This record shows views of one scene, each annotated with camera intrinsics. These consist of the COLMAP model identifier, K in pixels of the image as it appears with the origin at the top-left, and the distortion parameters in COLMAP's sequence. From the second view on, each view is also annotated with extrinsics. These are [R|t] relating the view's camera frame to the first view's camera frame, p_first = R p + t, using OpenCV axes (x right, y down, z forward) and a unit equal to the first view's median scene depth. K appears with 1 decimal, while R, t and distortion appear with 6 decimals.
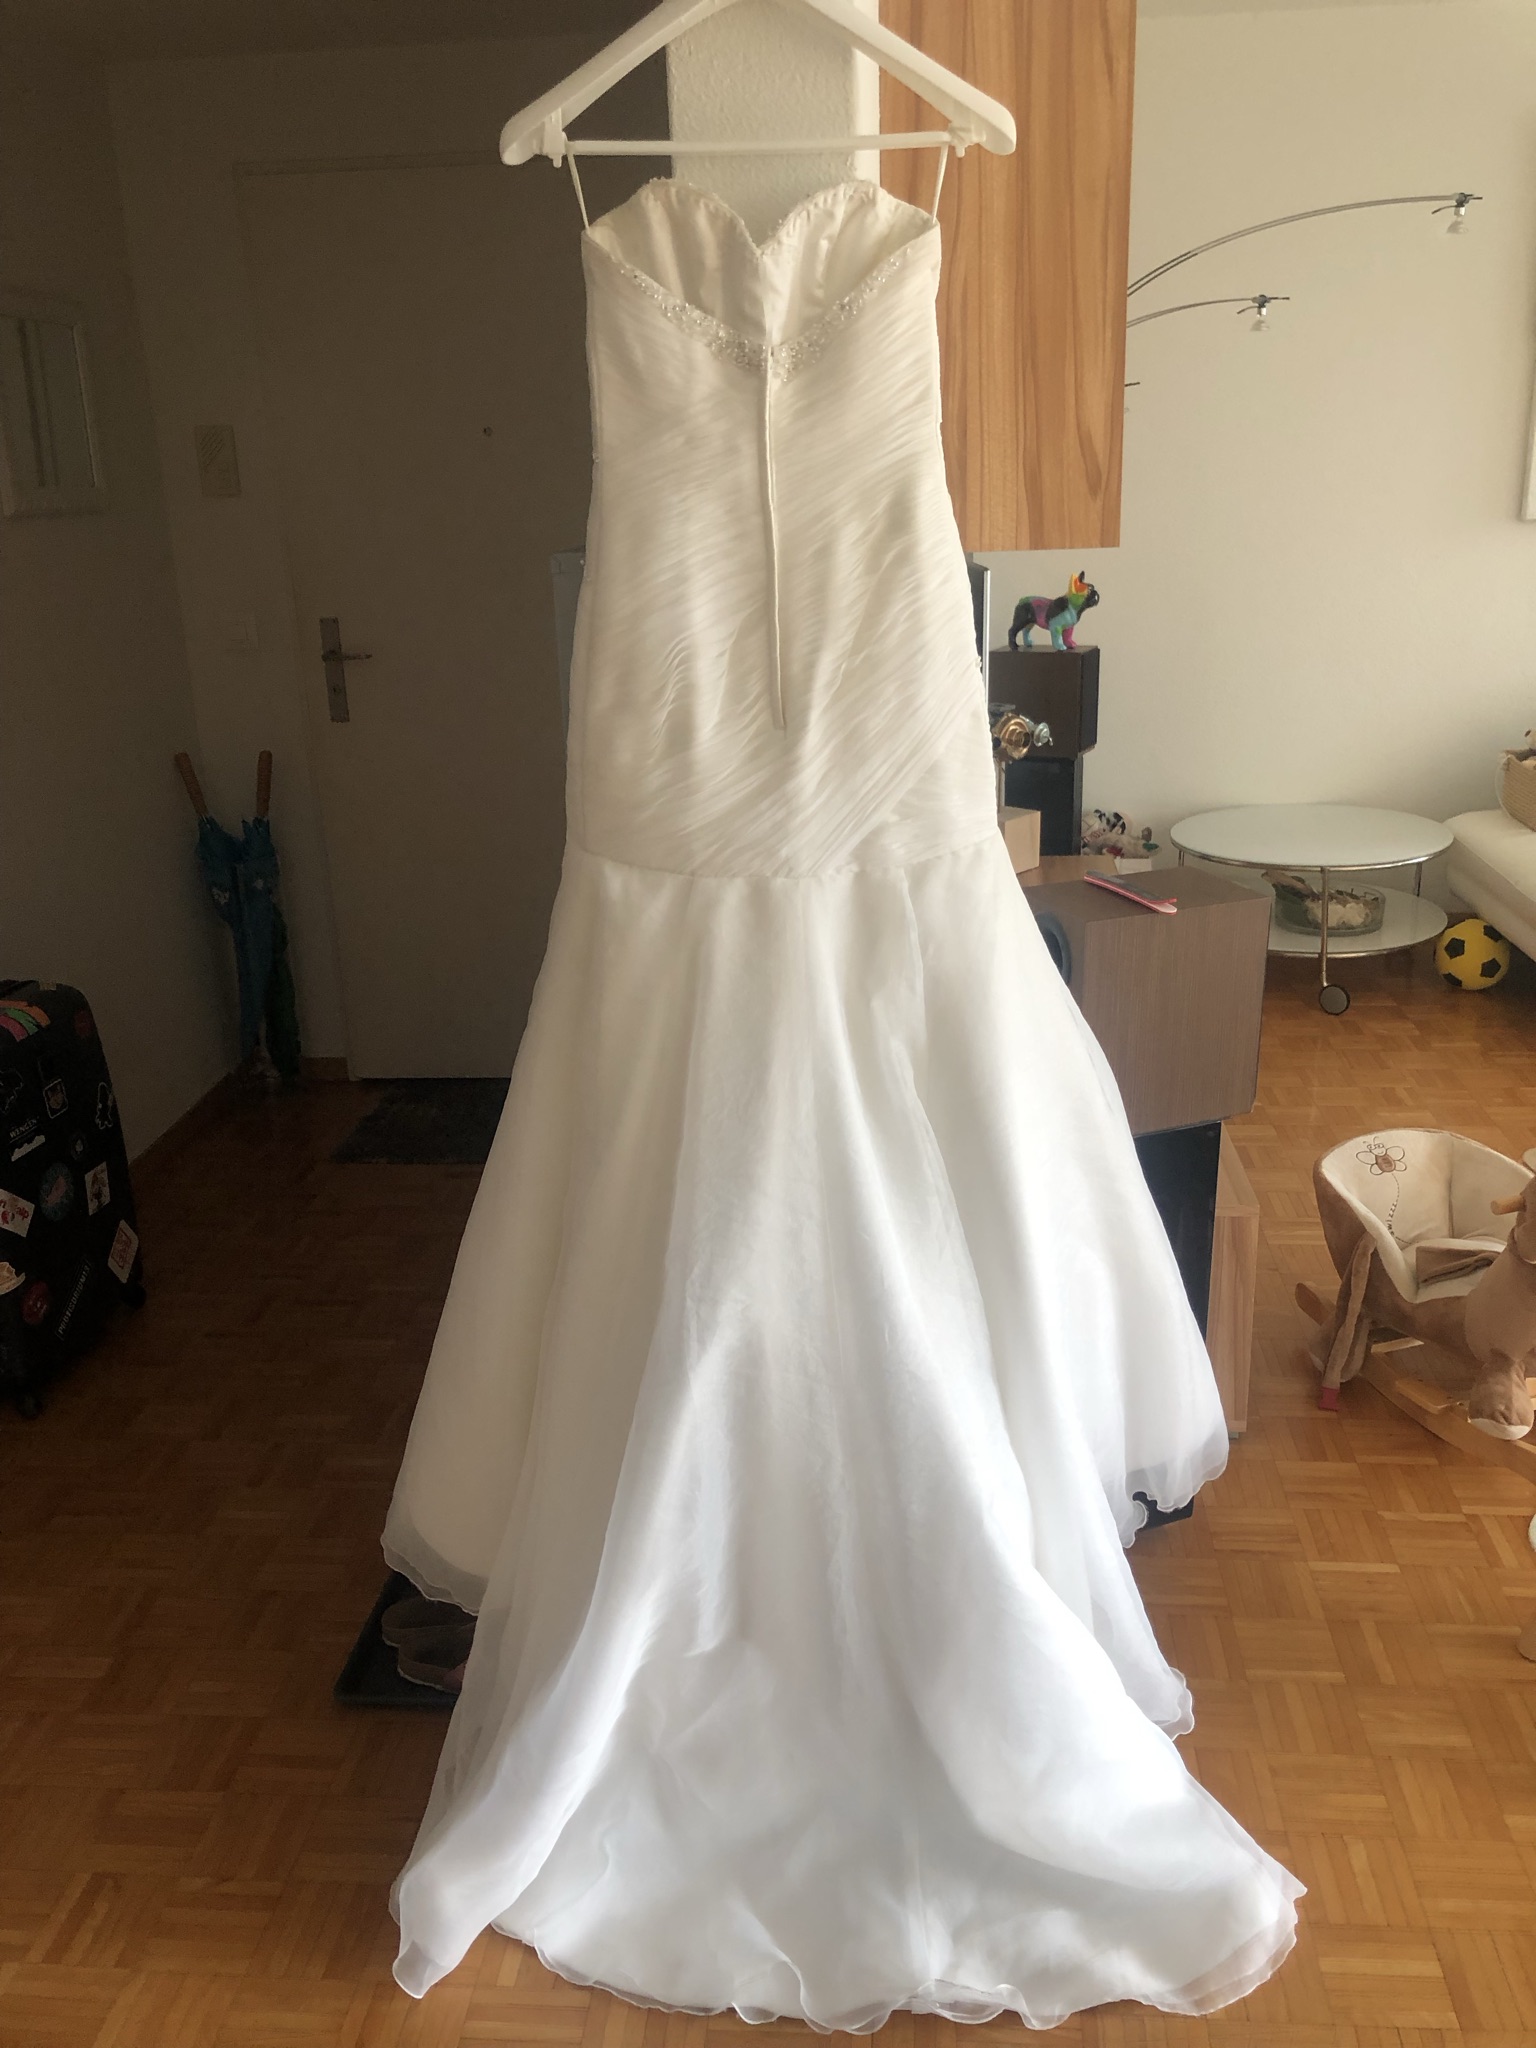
lens RADIAL K [[1680.6, 0, 780.2], [0, 1680.6, 1017.6], [0, 0, 1]] dist [-0.007089, 0.020381]
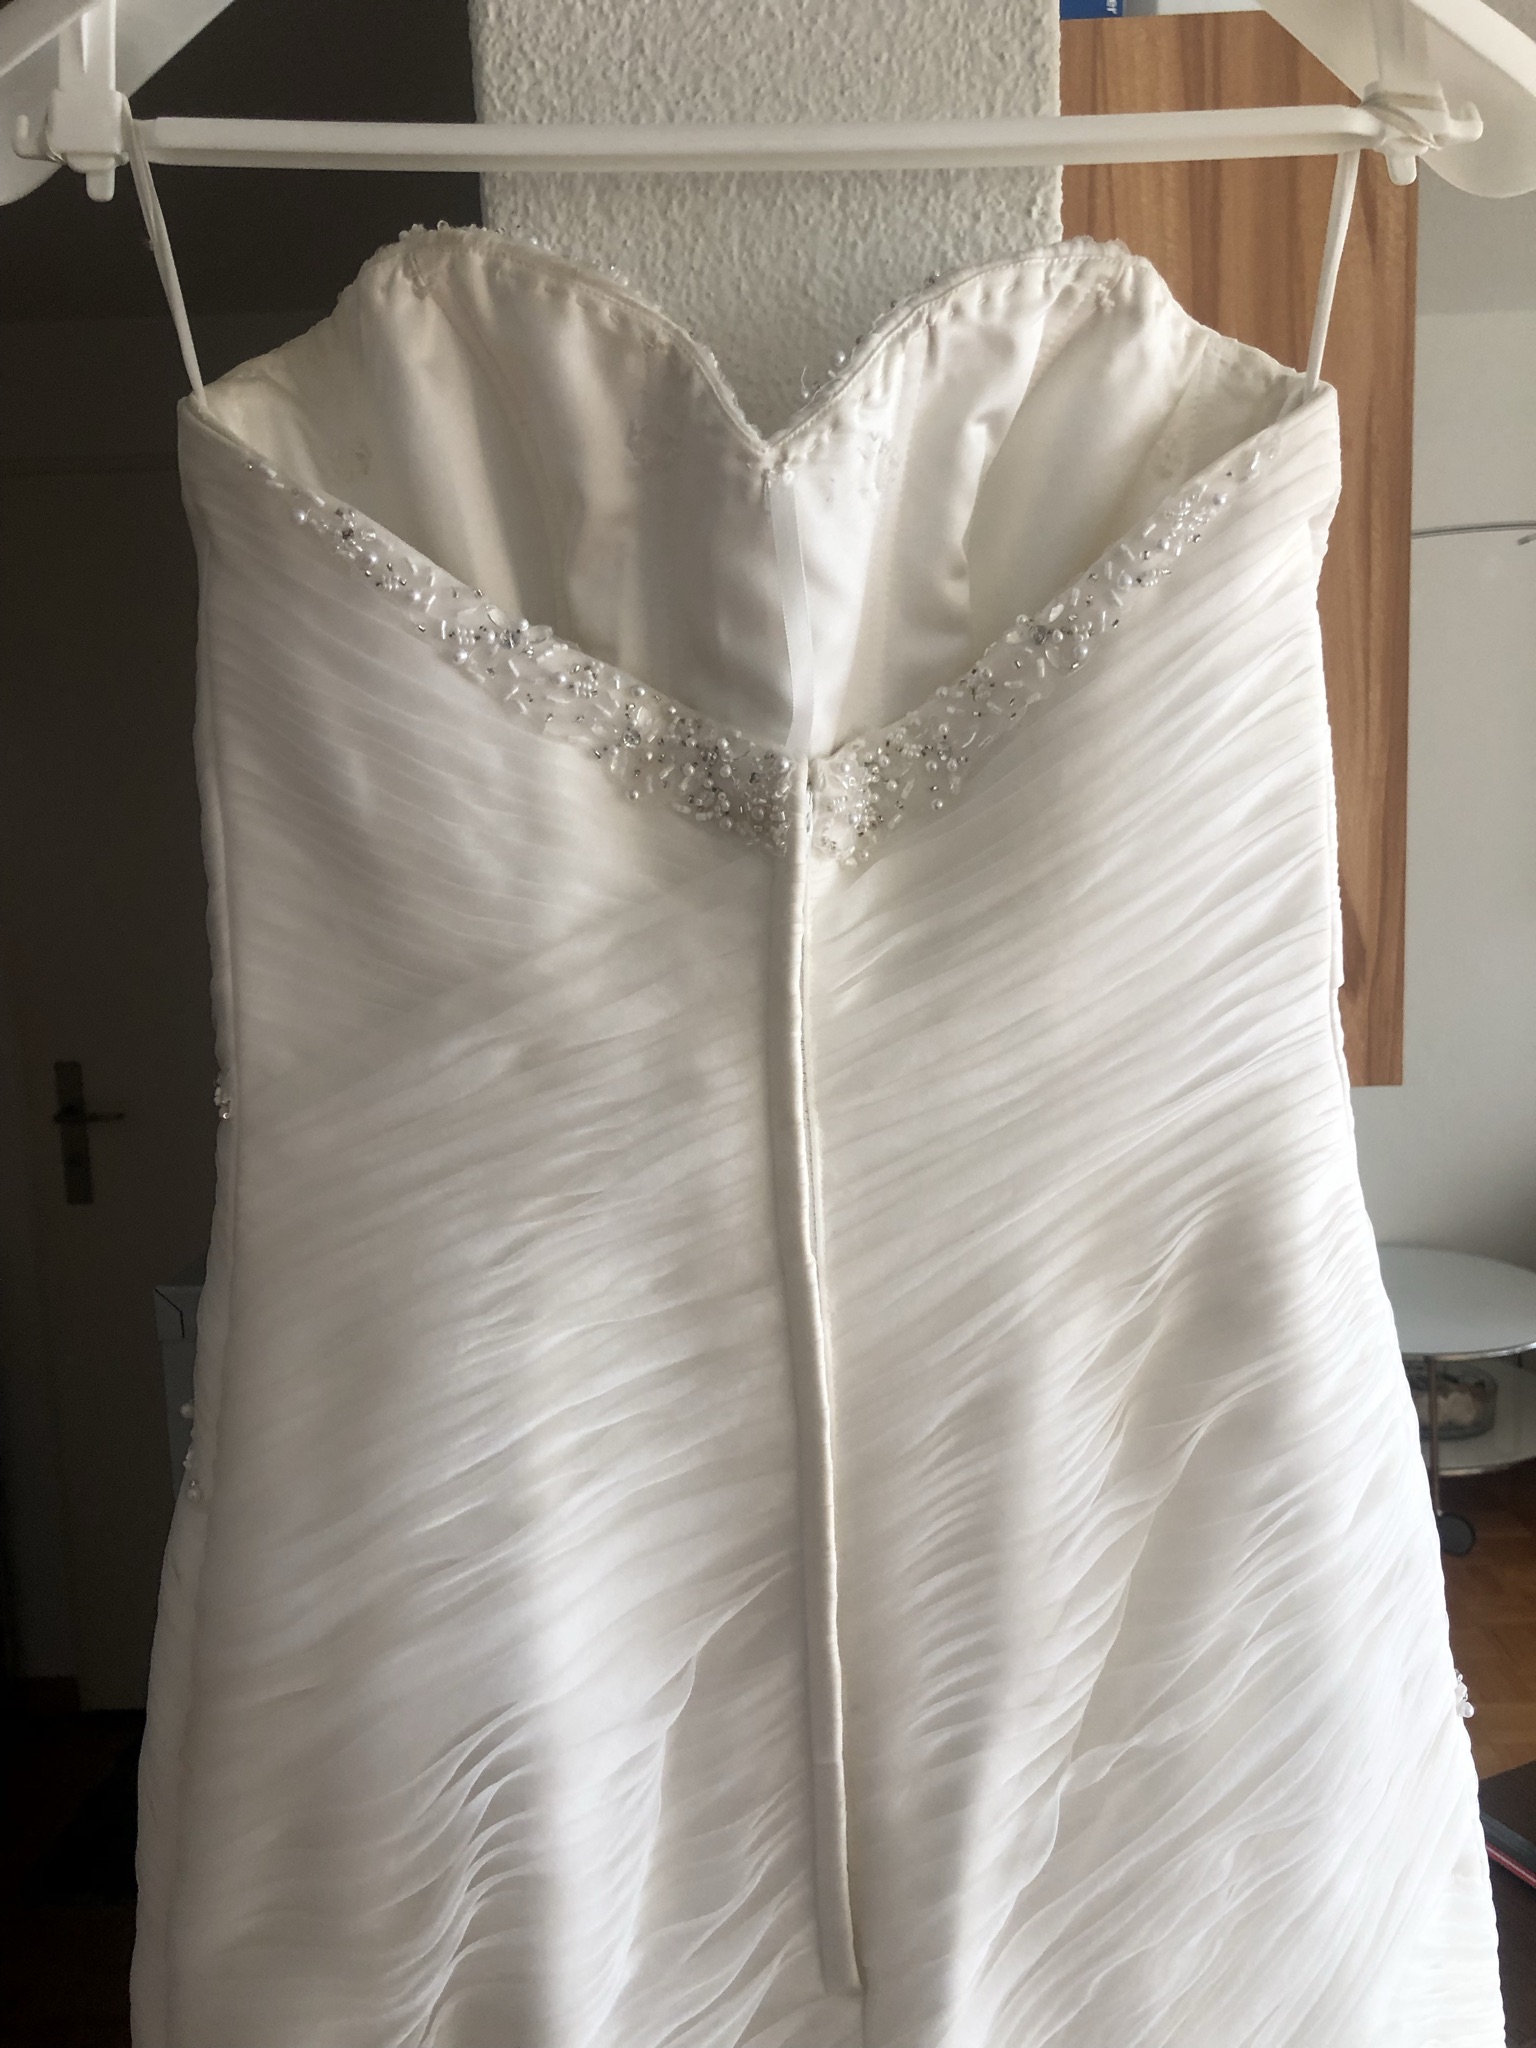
lens RADIAL K [[1699.1, 0, 768.0], [0, 1699.1, 1024.0], [0, 0, 1]] dist [0.063857, -0.126405]
pose [[0.998591, -0.008558, 0.052366, -0.017667], [0.018156, 0.982444, -0.185671, -0.181989], [-0.049858, 0.186360, 0.981216, 0.435992]]
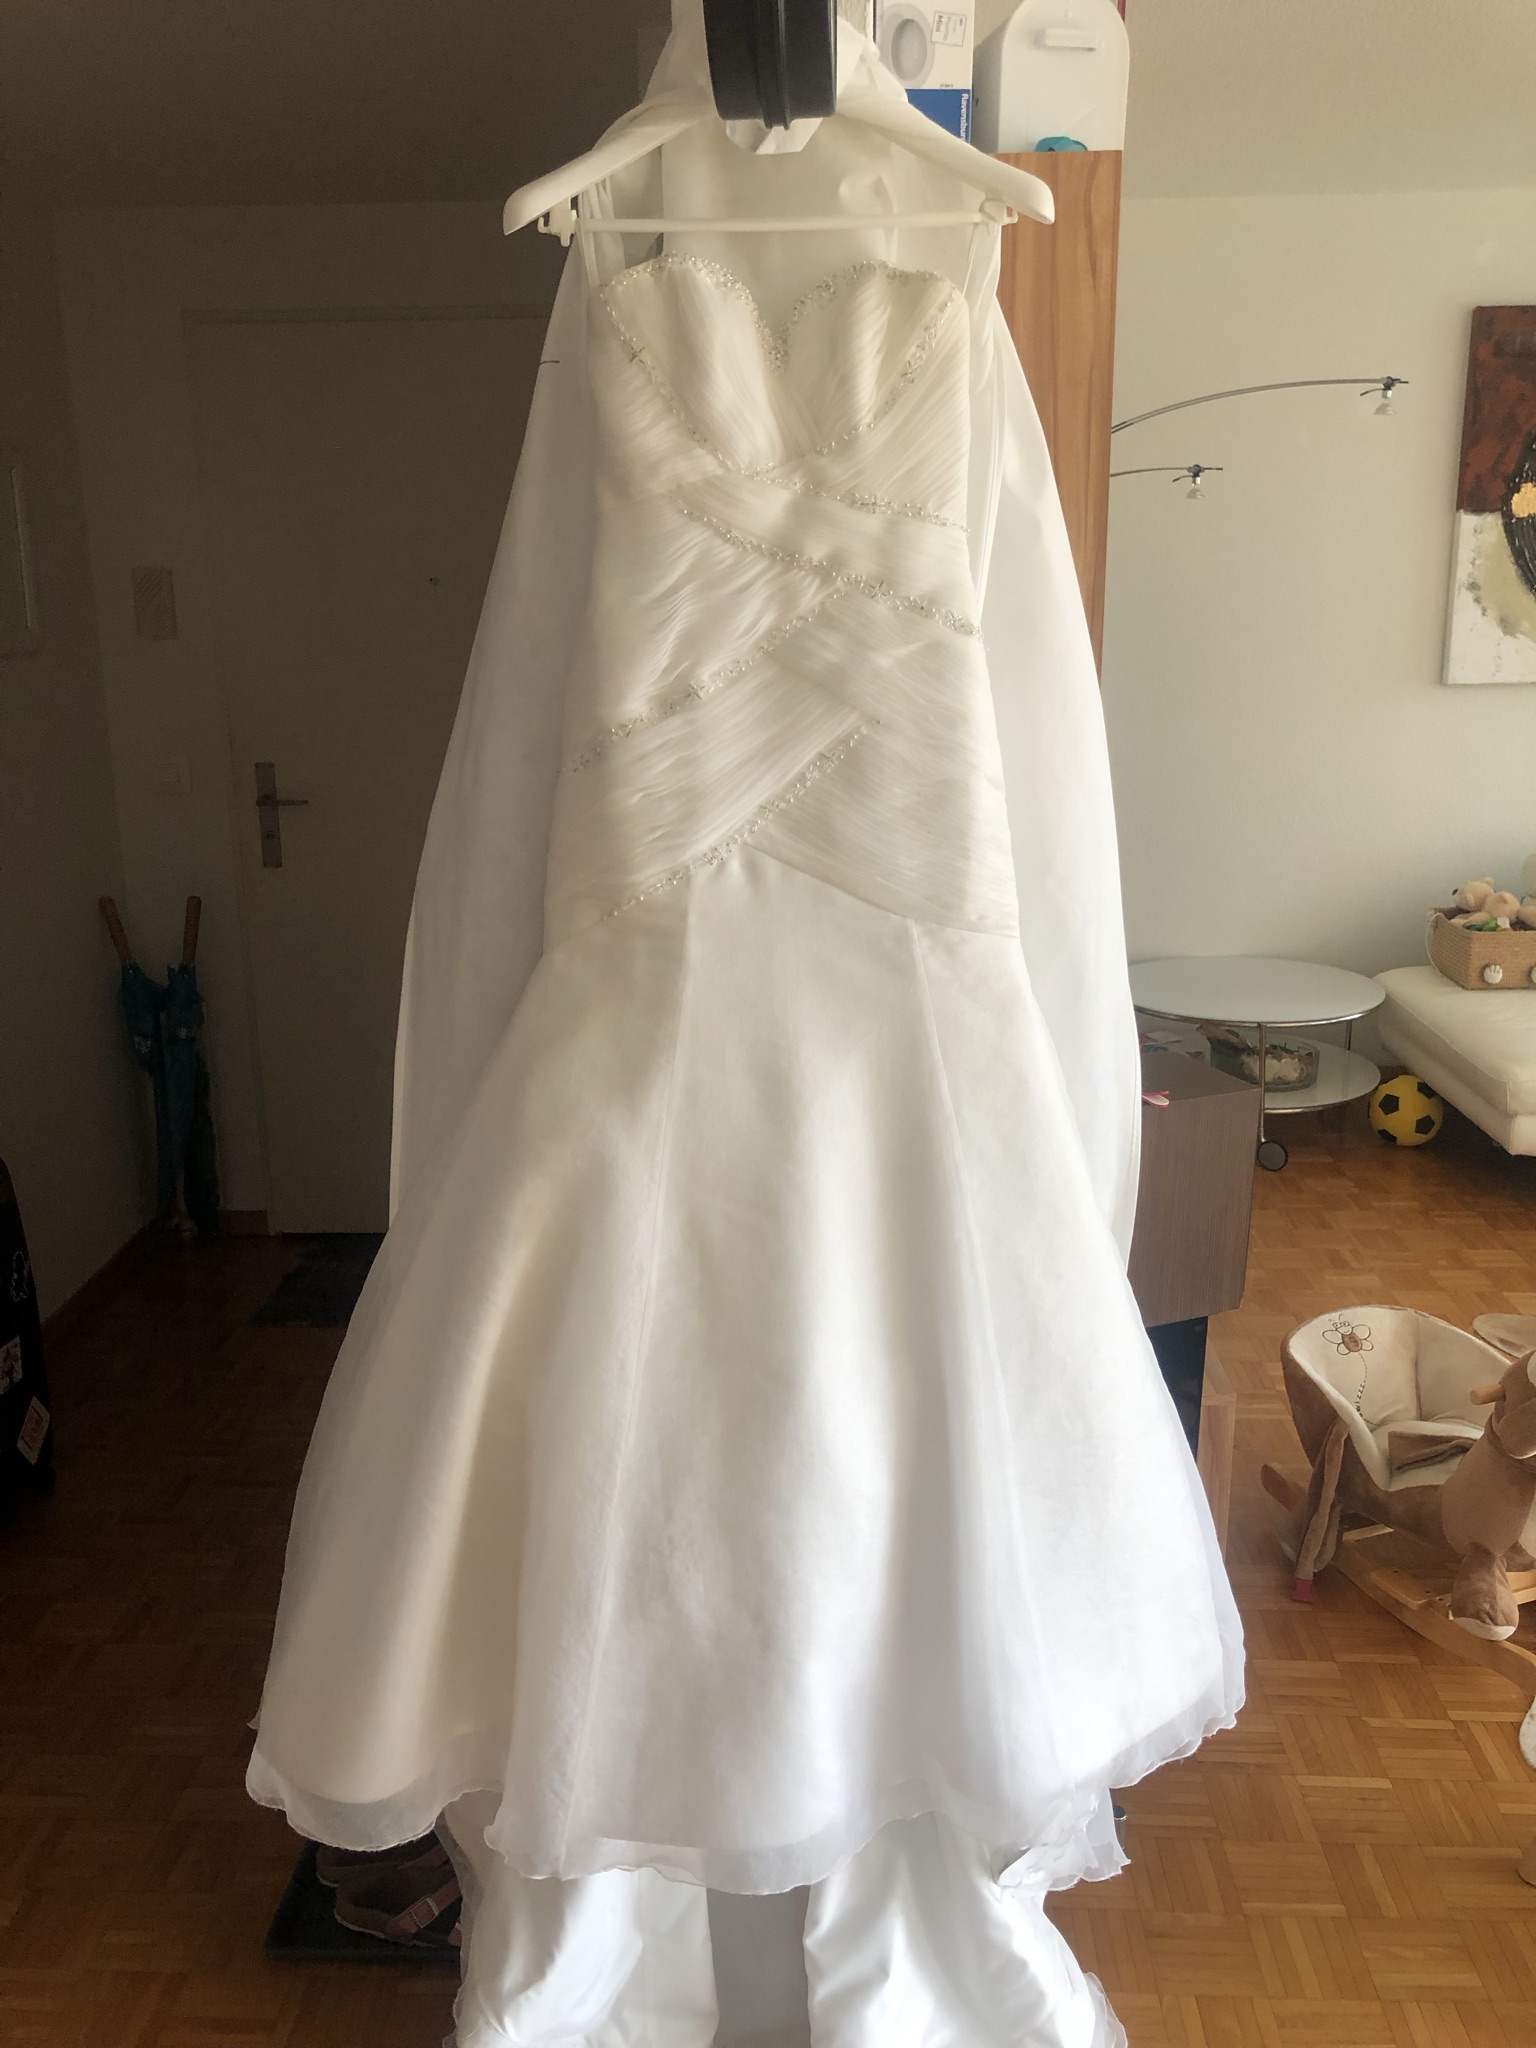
lens RADIAL K [[1687.8, 0, 768.0], [0, 1687.8, 1024.0], [0, 0, 1]] dist [-0.007530, -0.002486]
pose [[0.998767, 0.011665, 0.048261, -0.034387], [-0.008230, 0.997459, -0.070769, -0.030230], [-0.048964, 0.070284, 0.996325, 0.028165]]
